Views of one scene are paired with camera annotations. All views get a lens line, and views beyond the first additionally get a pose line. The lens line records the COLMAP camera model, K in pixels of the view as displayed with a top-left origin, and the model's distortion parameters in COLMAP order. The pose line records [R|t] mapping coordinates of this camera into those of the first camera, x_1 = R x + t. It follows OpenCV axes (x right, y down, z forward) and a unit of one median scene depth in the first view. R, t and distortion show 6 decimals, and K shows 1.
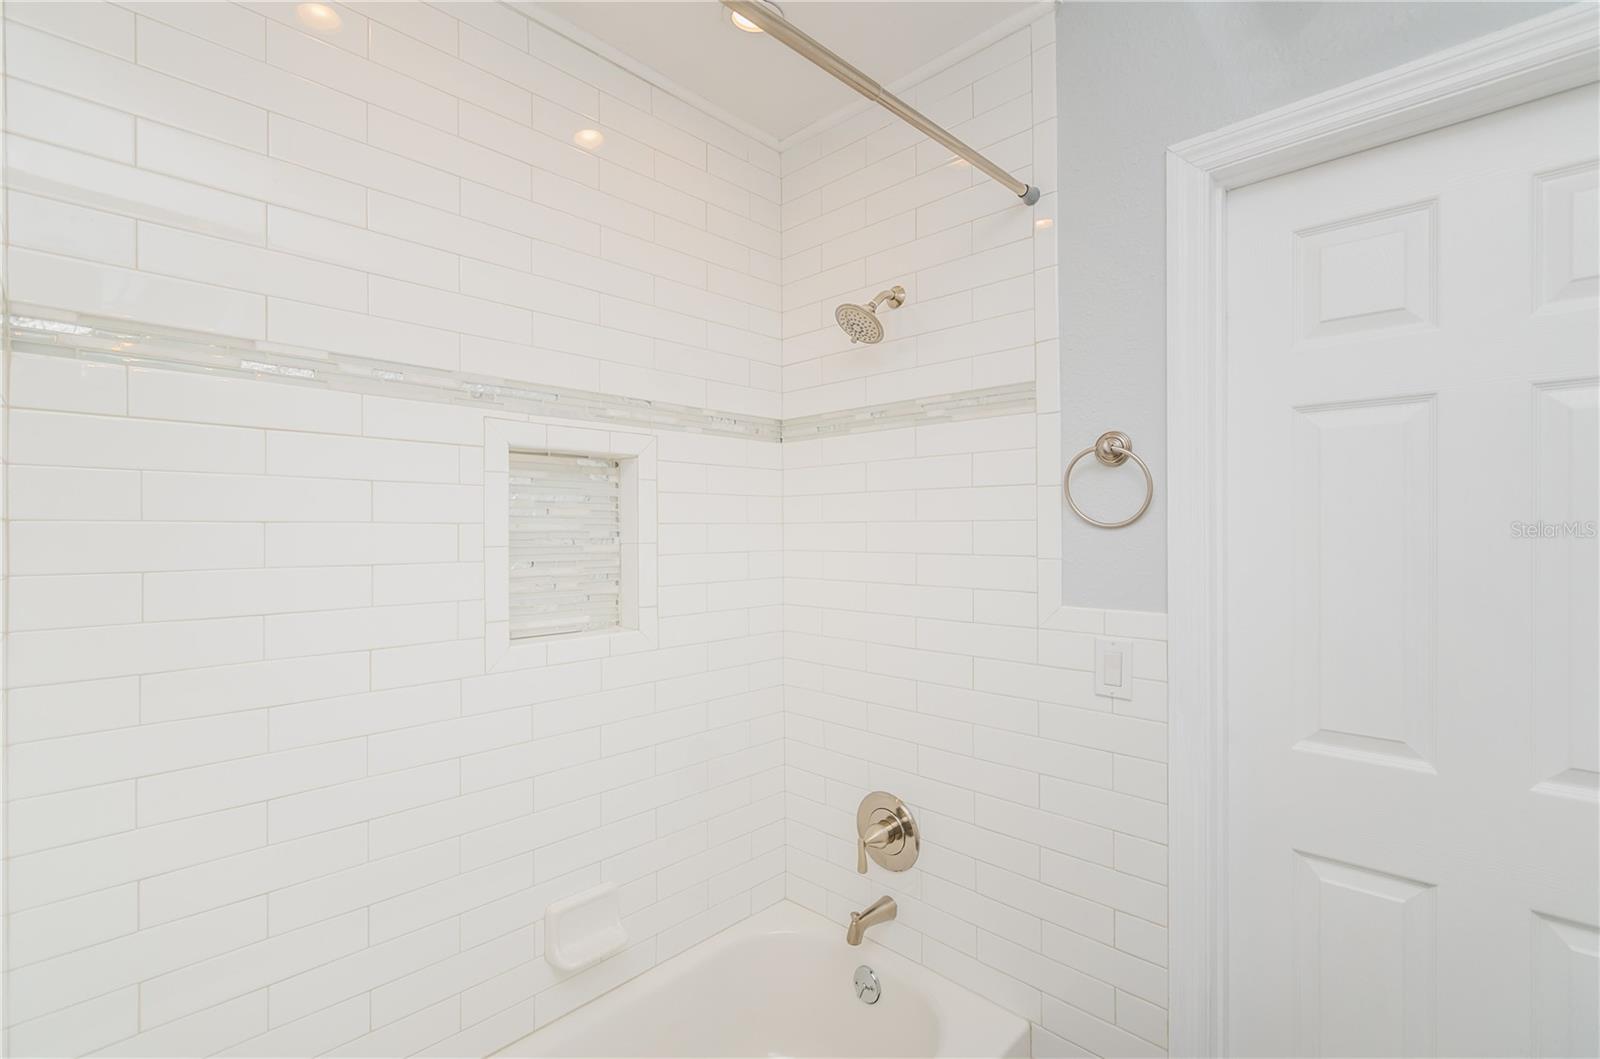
lens RADIAL K [[704.1, 0, 802.1], [0, 704.1, 533.1], [0, 0, 1]] dist [0.006803, -0.003125]
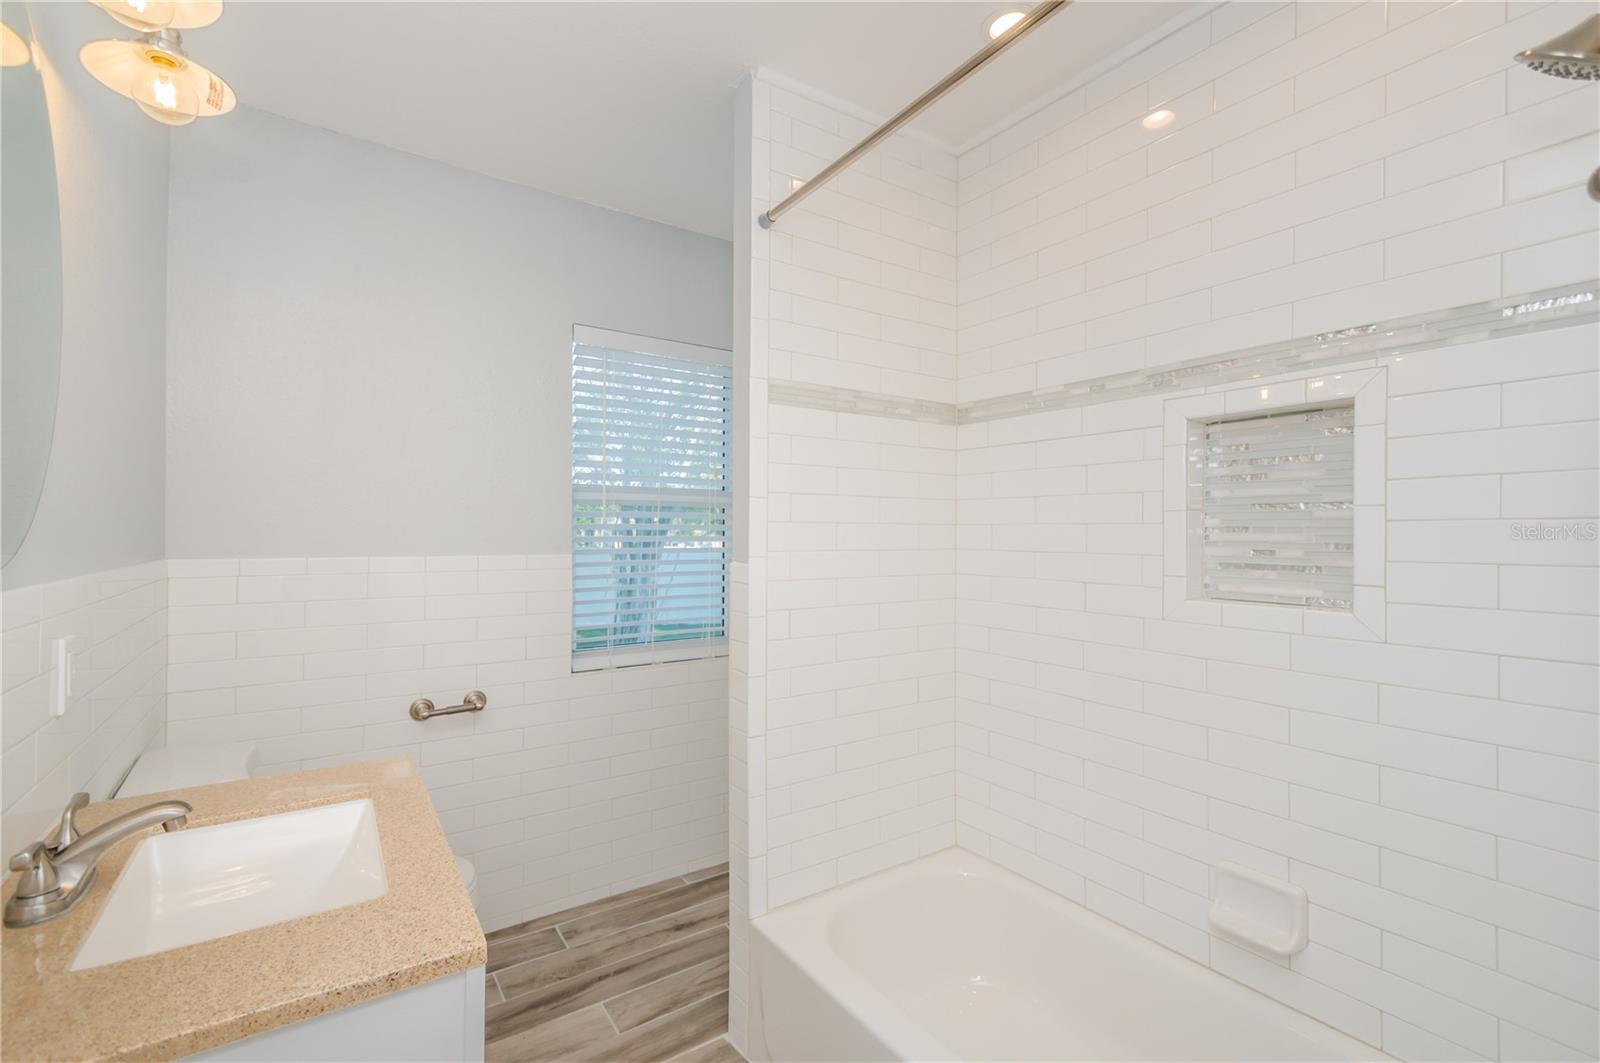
lens RADIAL K [[704.1, 0, 800.6], [0, 704.1, 533.6], [0, 0, 1]] dist [0.006803, -0.003125]
pose [[-0.188365, 0.002884, -0.982095, 0.733849], [-0.005102, 0.999979, 0.003915, 0.050088], [0.982086, 0.005749, -0.188346, 0.563981]]
